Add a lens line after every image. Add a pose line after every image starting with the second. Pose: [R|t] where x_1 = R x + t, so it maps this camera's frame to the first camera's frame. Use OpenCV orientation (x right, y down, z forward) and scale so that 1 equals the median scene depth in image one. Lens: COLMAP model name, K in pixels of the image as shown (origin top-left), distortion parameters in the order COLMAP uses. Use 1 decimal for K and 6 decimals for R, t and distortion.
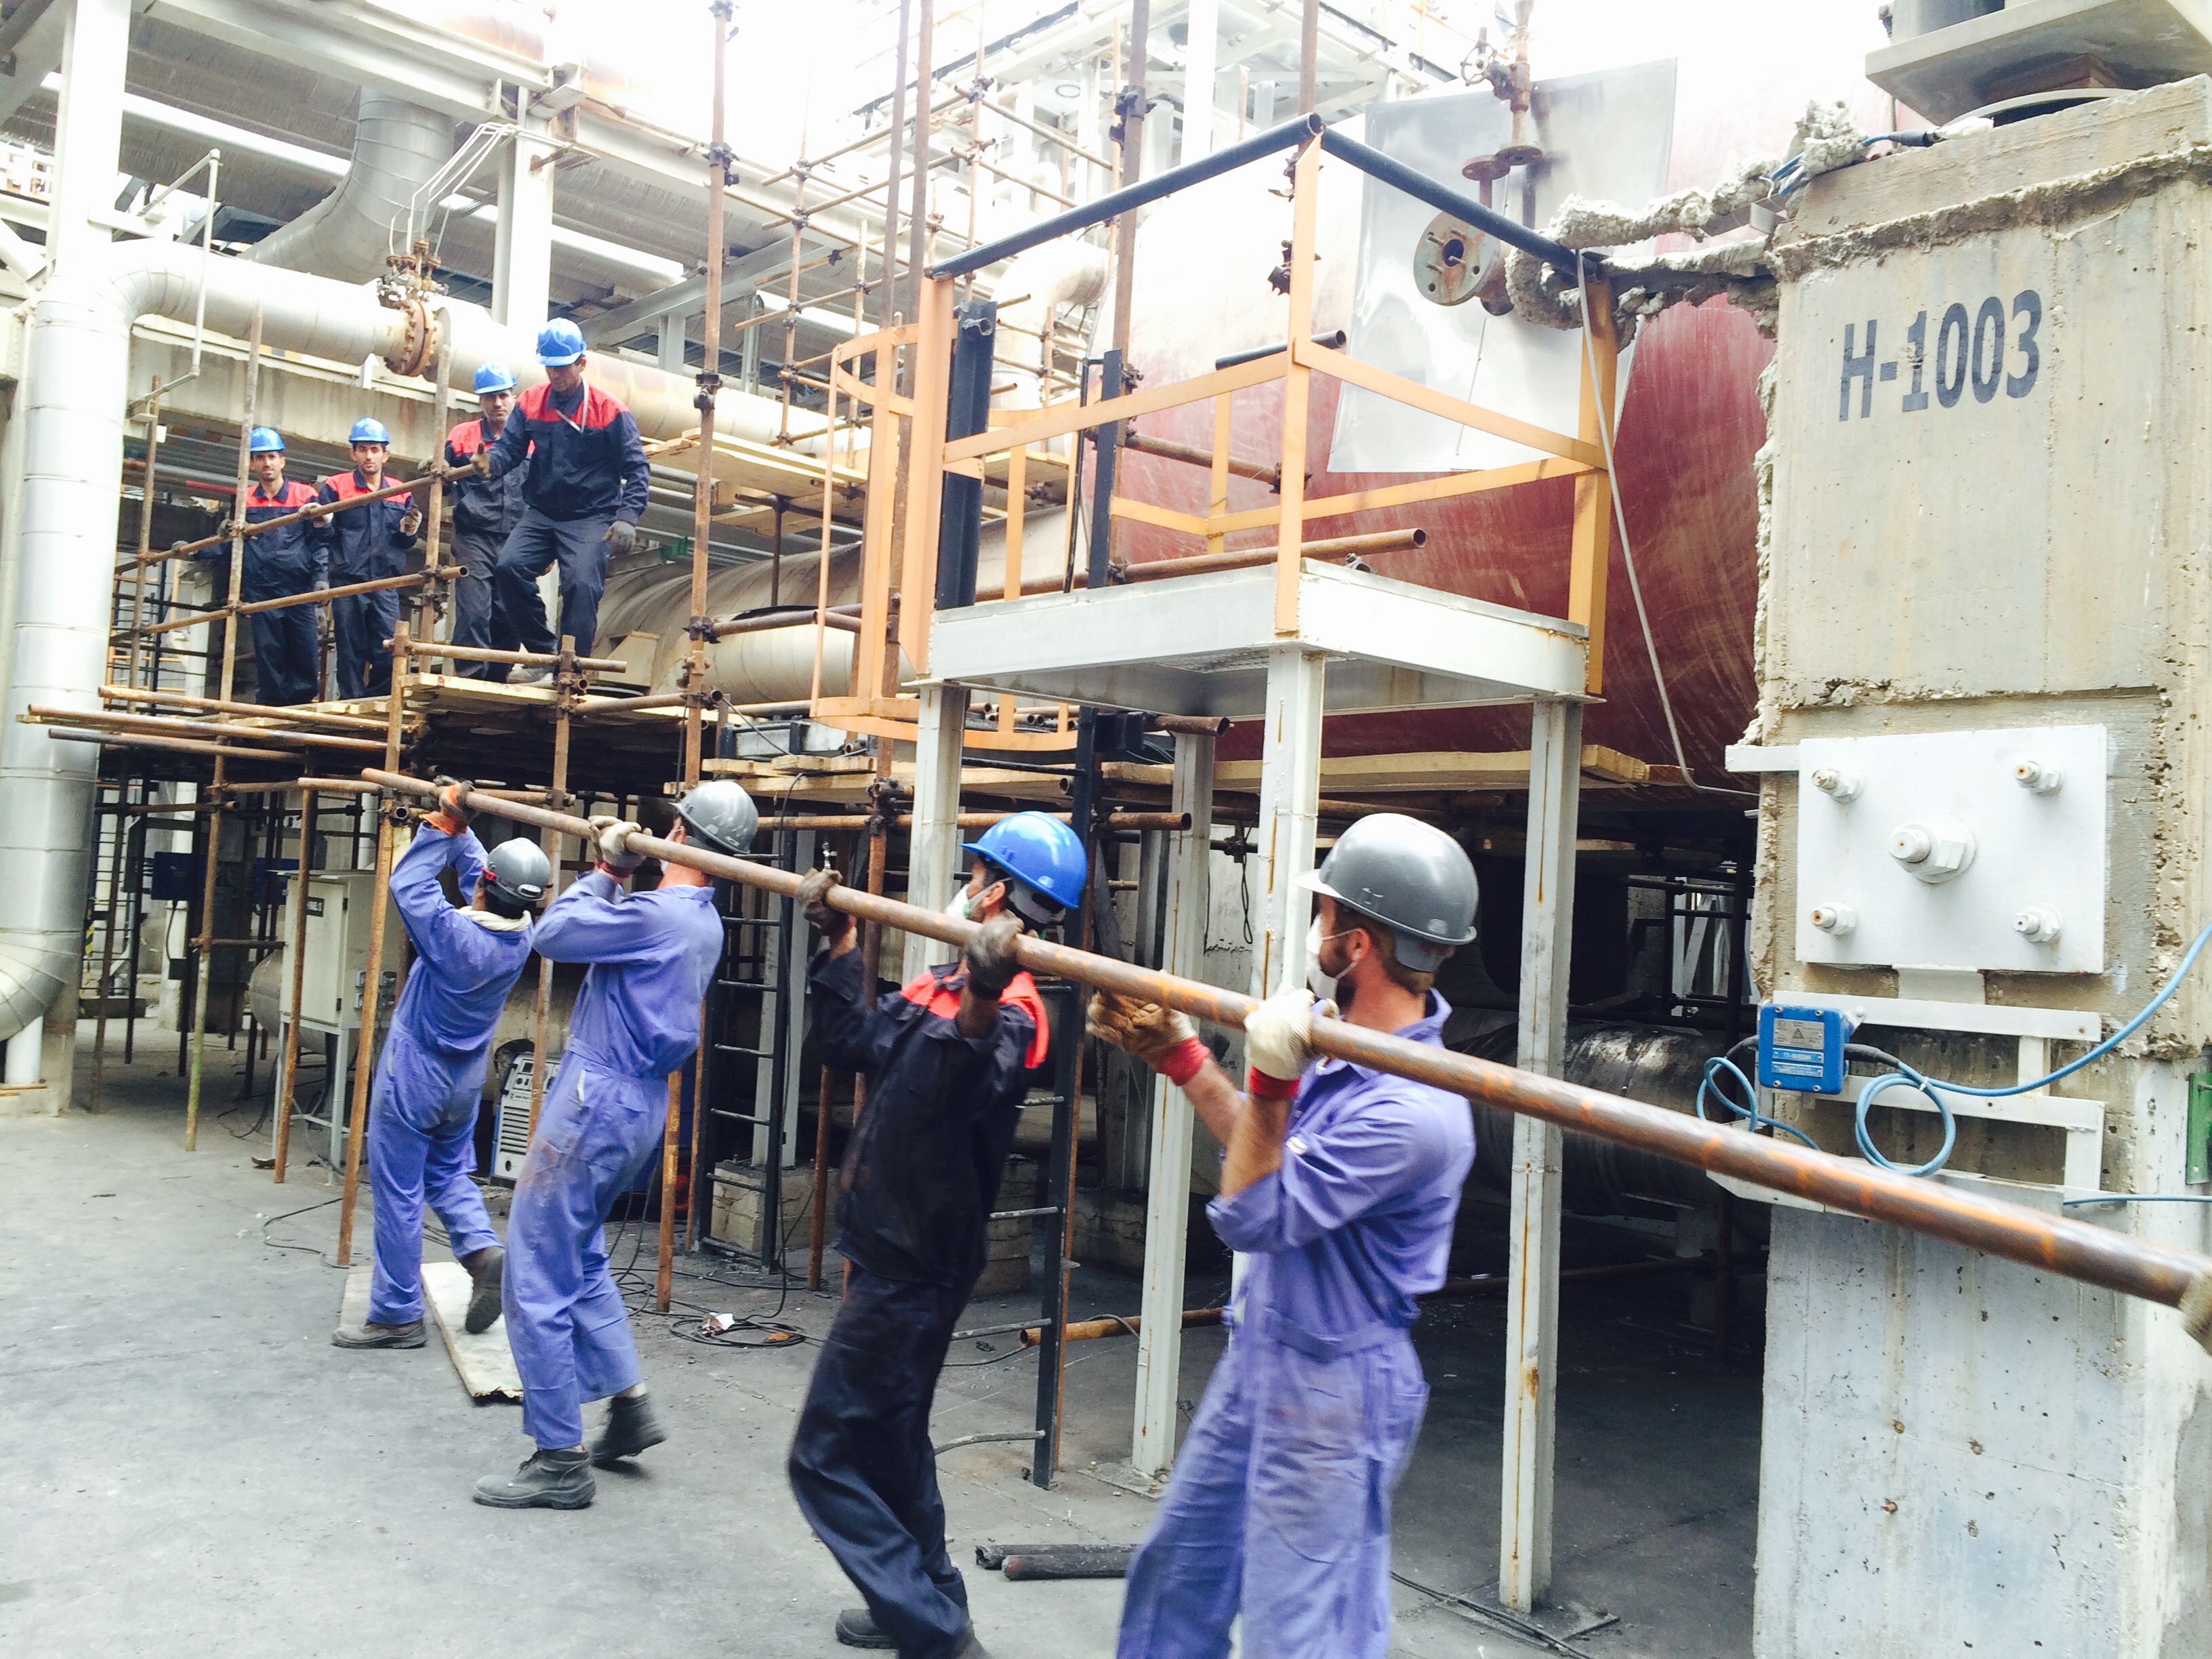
lens RADIAL K [[1865.2, 0, 1104.4], [0, 1865.2, 828.6], [0, 0, 1]] dist [0.042790, -0.008337]
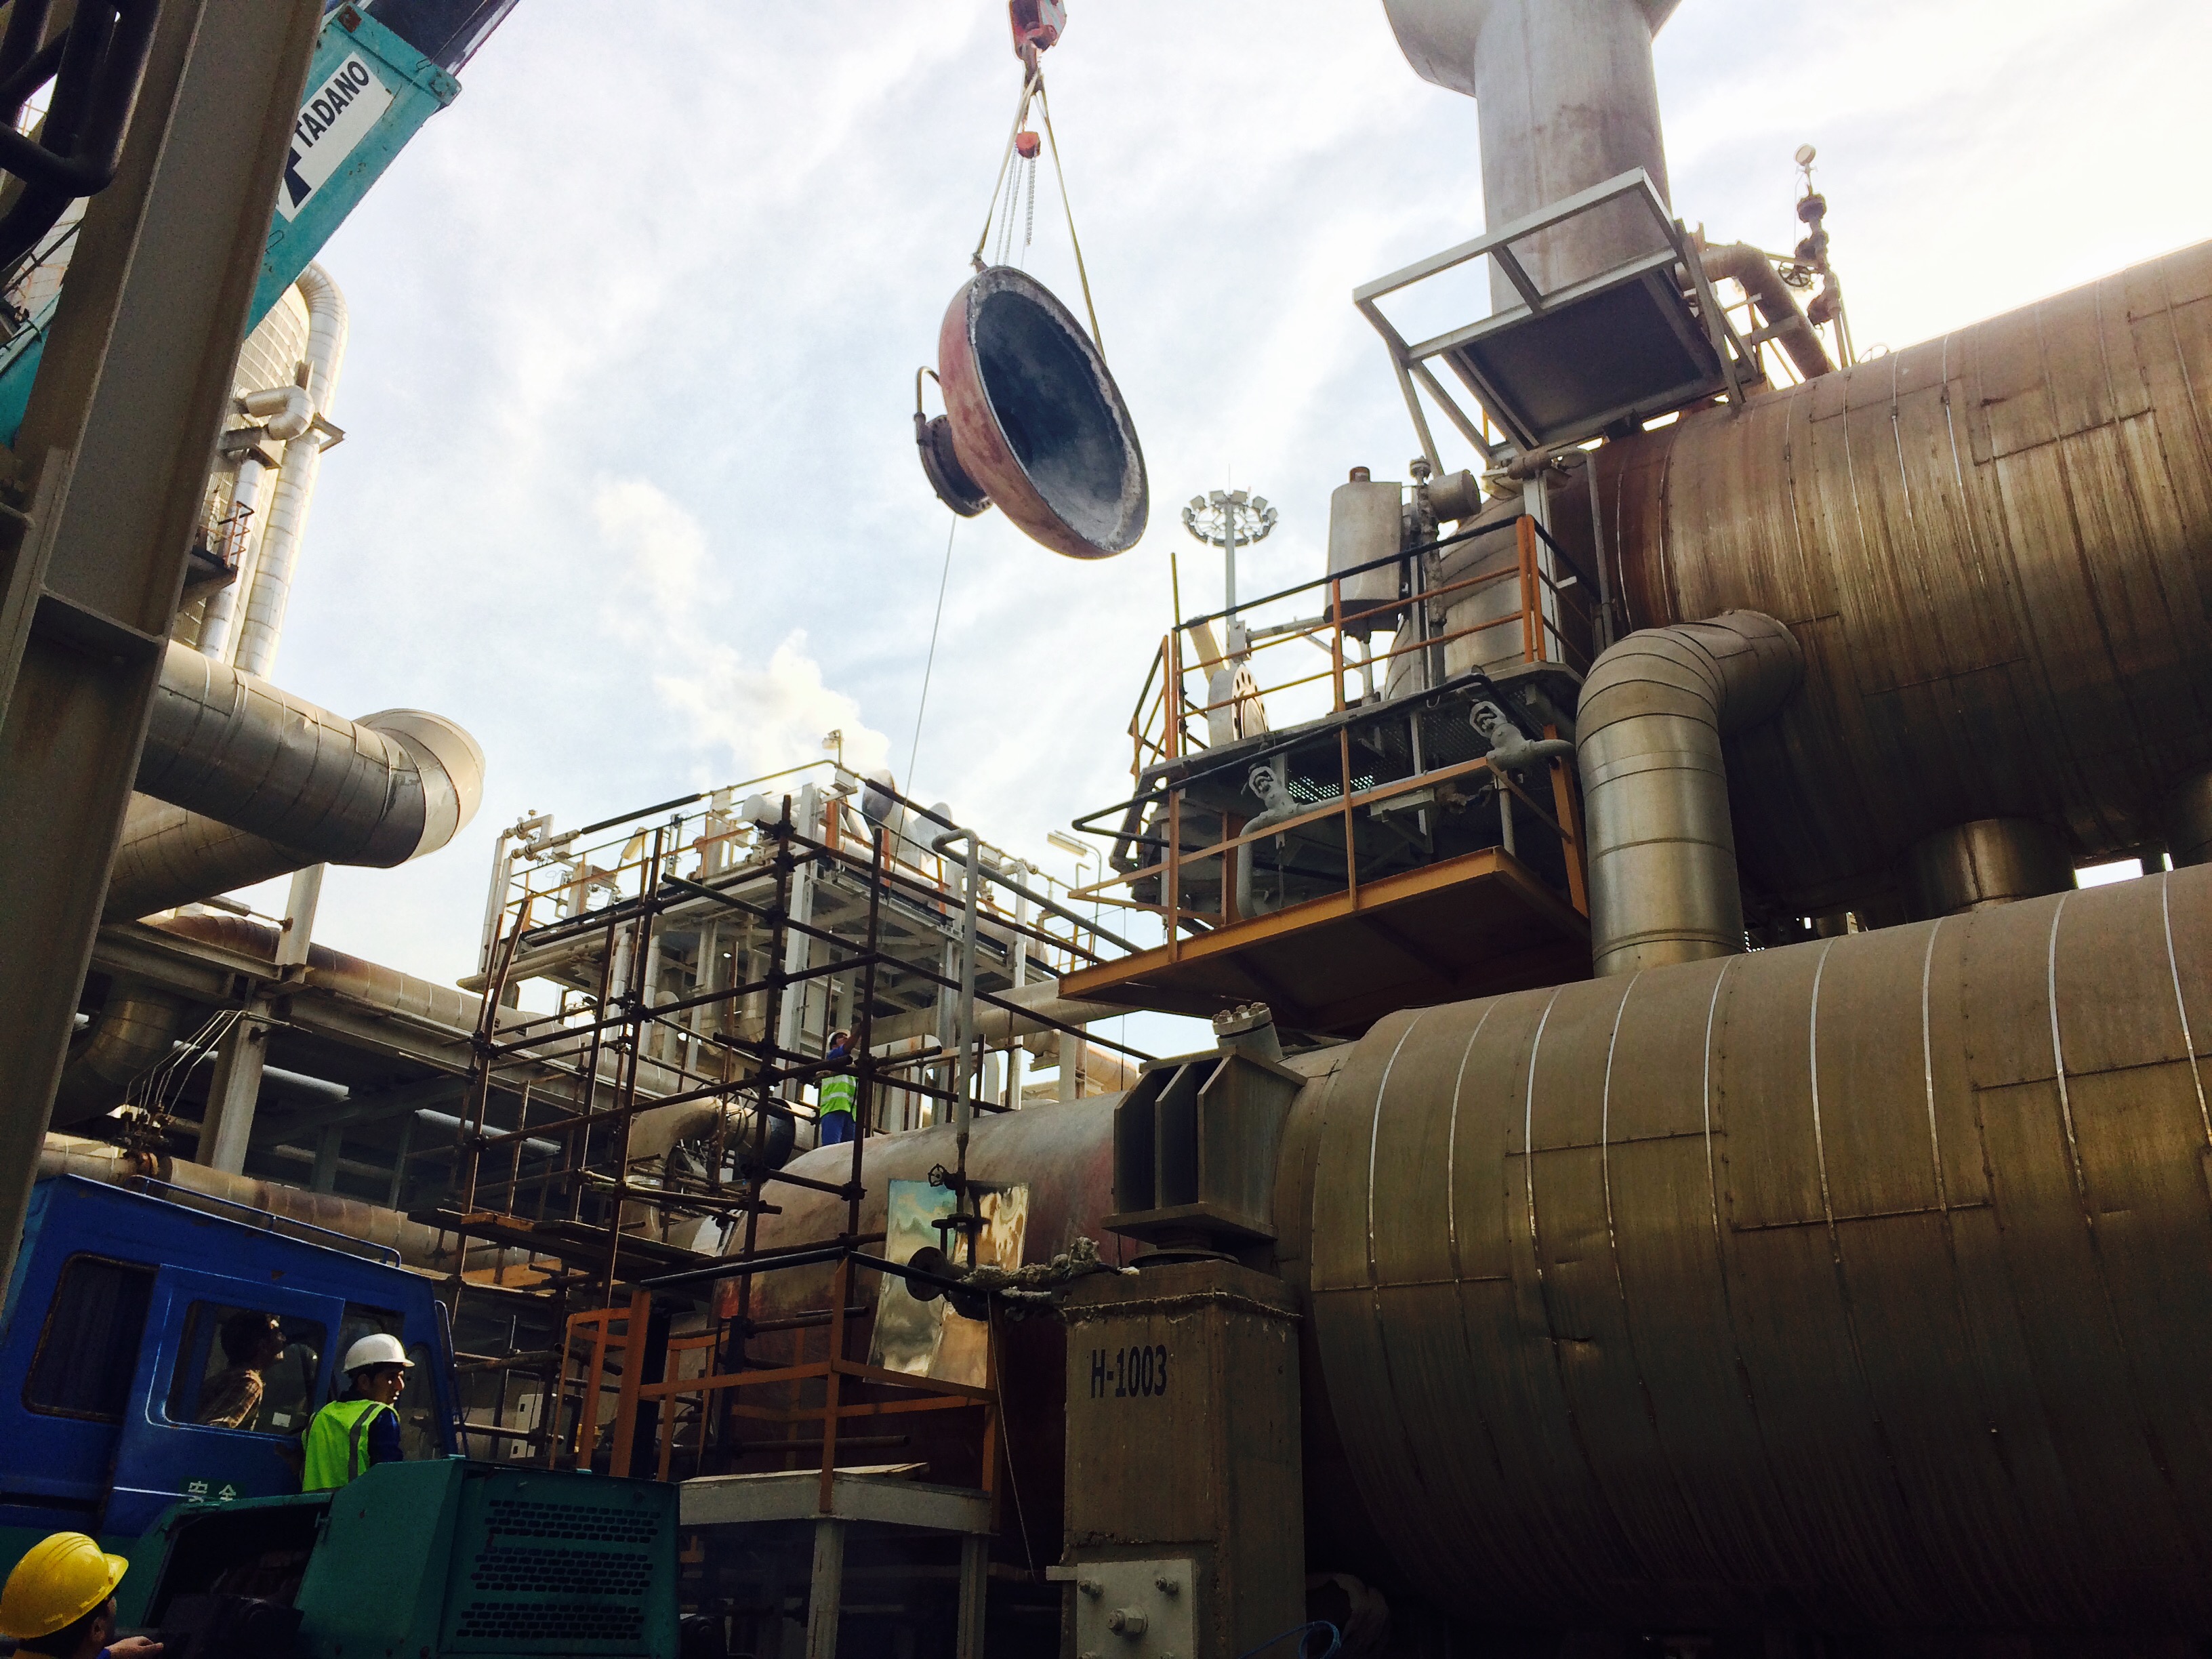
lens RADIAL K [[1865.2, 0, 1107.1], [0, 1865.2, 823.8], [0, 0, 1]] dist [0.042790, -0.008337]
pose [[0.977001, 0.047968, 0.207769, -0.057465], [0.031110, 0.931879, -0.361434, -0.057802], [-0.210953, 0.359585, 0.908954, -1.134812]]
